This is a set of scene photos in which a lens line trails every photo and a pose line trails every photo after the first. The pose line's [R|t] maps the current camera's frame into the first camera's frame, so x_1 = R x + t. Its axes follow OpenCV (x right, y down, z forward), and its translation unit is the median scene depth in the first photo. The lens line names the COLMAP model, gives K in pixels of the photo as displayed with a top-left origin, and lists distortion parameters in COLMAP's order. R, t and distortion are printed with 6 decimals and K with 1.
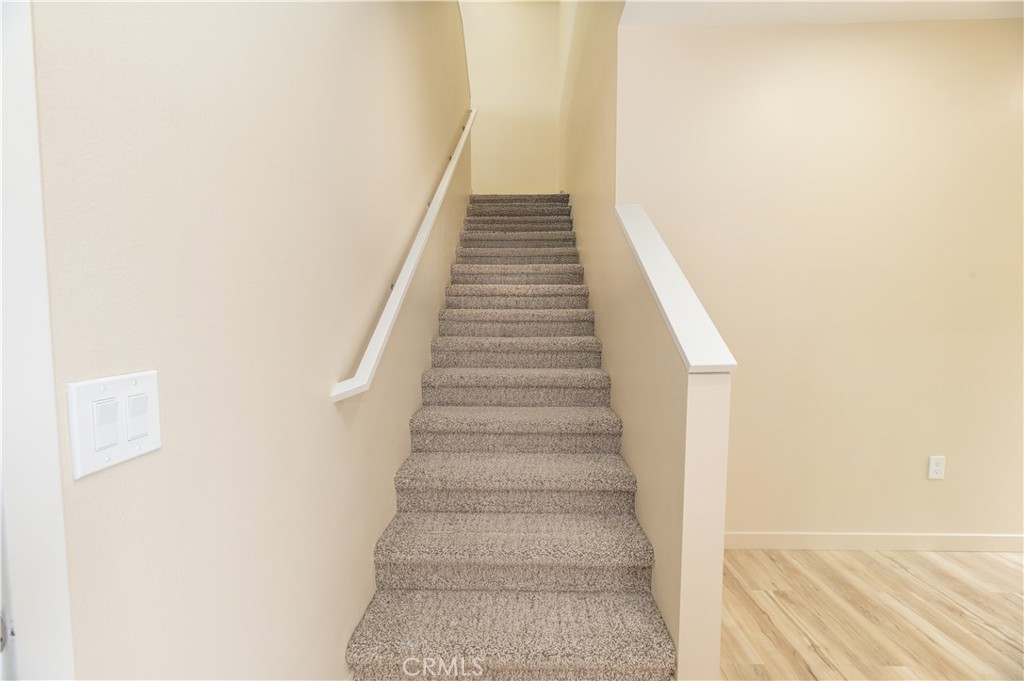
lens RADIAL K [[411.8, 0, 512.0], [0, 411.8, 340.5], [0, 0, 1]] dist [-0.000949, -0.000218]
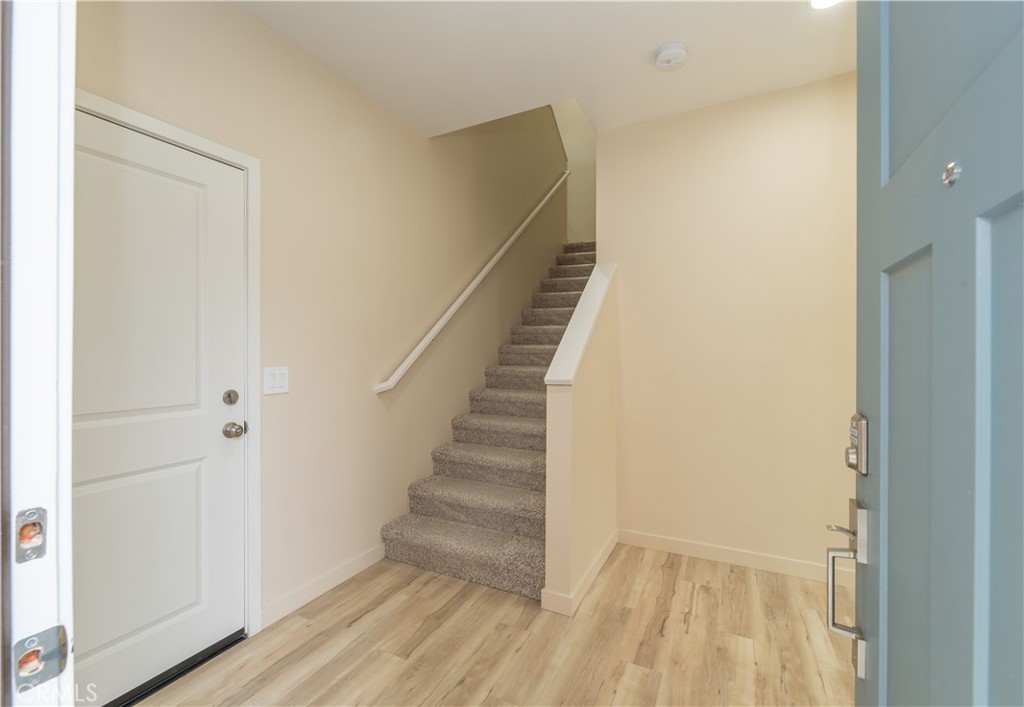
lens RADIAL K [[473.6, 0, 512.0], [0, 473.6, 353.5], [0, 0, 1]] dist [0.000987, -0.000034]
pose [[0.899054, 0.008273, -0.437760, 0.862410], [-0.031474, 0.998456, -0.045771, 0.032927], [0.436706, 0.054929, 0.897926, -0.573246]]
